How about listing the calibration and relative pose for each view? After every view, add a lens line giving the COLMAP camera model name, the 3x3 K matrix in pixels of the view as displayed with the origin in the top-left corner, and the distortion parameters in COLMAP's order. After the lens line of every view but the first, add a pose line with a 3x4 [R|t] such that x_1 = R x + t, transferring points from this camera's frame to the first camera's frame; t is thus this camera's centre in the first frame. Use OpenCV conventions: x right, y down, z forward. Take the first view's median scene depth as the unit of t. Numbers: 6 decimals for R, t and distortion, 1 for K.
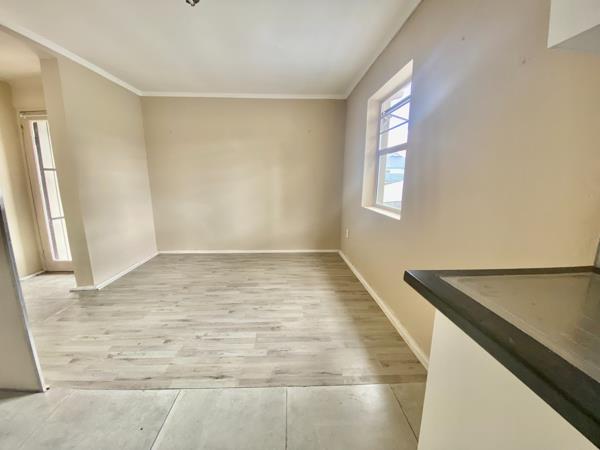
lens RADIAL K [[243.5, 0, 299.7], [0, 243.5, 220.9], [0, 0, 1]] dist [0.026960, -0.024953]
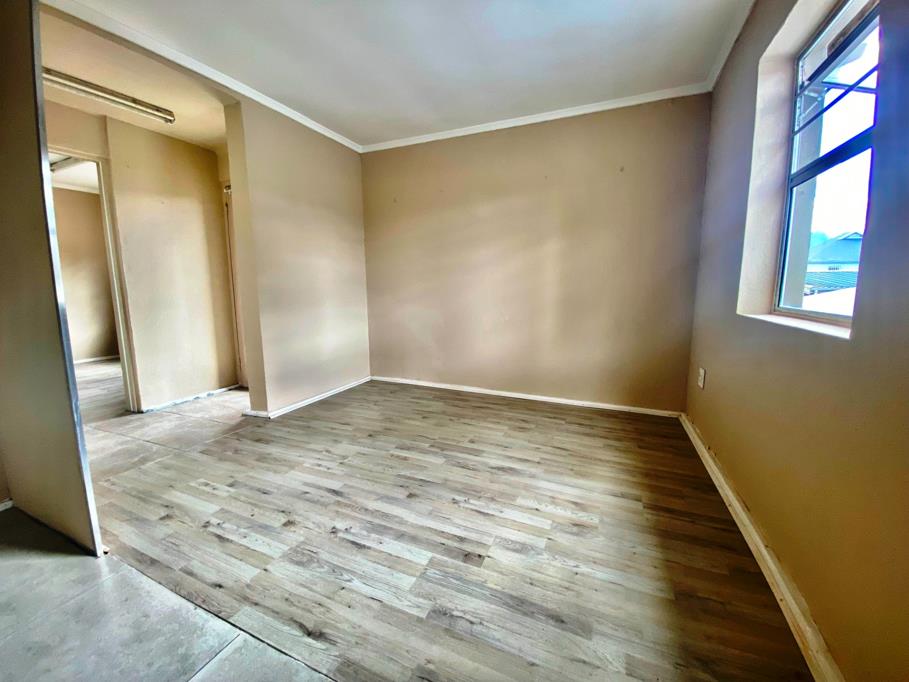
lens RADIAL K [[368.9, 0, 454.1], [0, 368.9, 334.8], [0, 0, 1]] dist [0.026960, -0.024953]
pose [[0.895659, 0.049784, -0.441947, 0.120578], [-0.069394, 0.997188, -0.028306, 0.032618], [0.439295, 0.056021, 0.896594, 0.253867]]
